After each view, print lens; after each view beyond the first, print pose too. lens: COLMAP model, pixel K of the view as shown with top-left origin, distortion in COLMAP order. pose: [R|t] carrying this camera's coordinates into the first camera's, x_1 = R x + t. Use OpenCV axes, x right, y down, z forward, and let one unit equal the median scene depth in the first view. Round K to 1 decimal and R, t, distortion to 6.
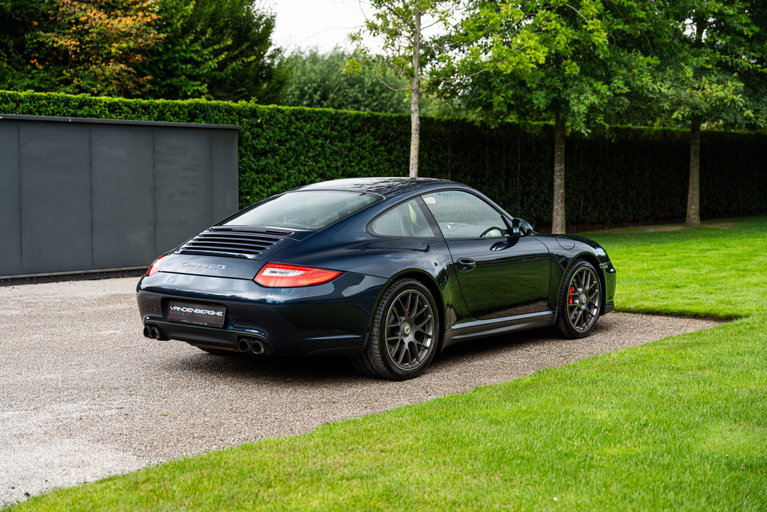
lens RADIAL K [[1186.6, 0, 383.5], [0, 1186.6, 256.0], [0, 0, 1]] dist [0.000402, -0.011948]
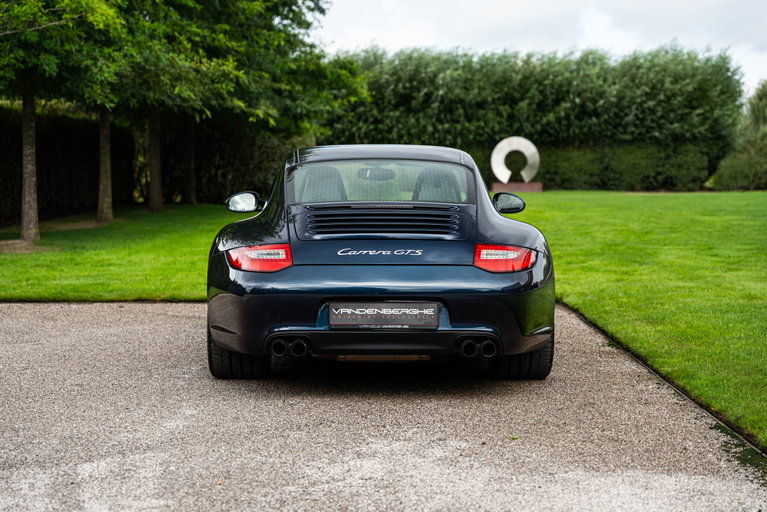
lens RADIAL K [[1370.4, 0, 383.5], [0, 1370.4, 256.0], [0, 0, 1]] dist [0.019655, 0.073233]
pose [[0.765600, -0.040631, 0.642033, -0.581673], [0.046258, 0.998897, 0.008053, 0.002850], [-0.641652, 0.023534, 0.766635, 0.259693]]
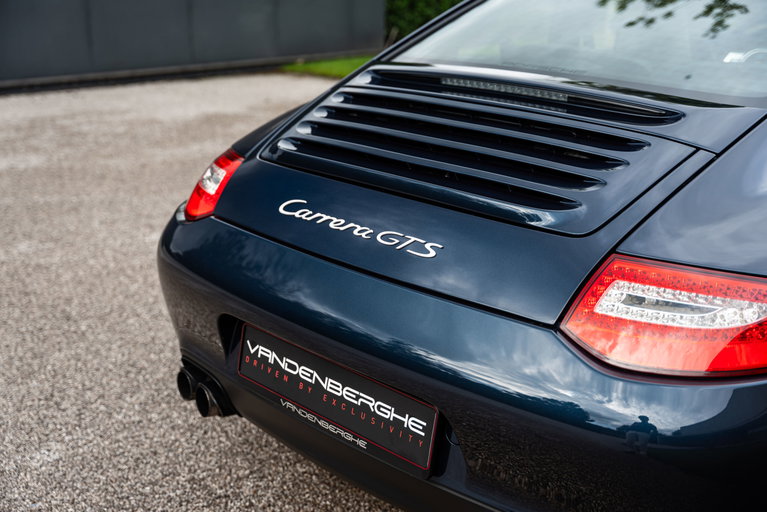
lens RADIAL K [[983.5, 0, 383.5], [0, 983.5, 256.0], [0, 0, 1]] dist [0.010407, 0.010522]
pose [[0.994501, 0.039565, -0.096961, -0.098576], [-0.015522, 0.971348, 0.237155, -0.033262], [0.103566, -0.234346, 0.966621, 0.624559]]
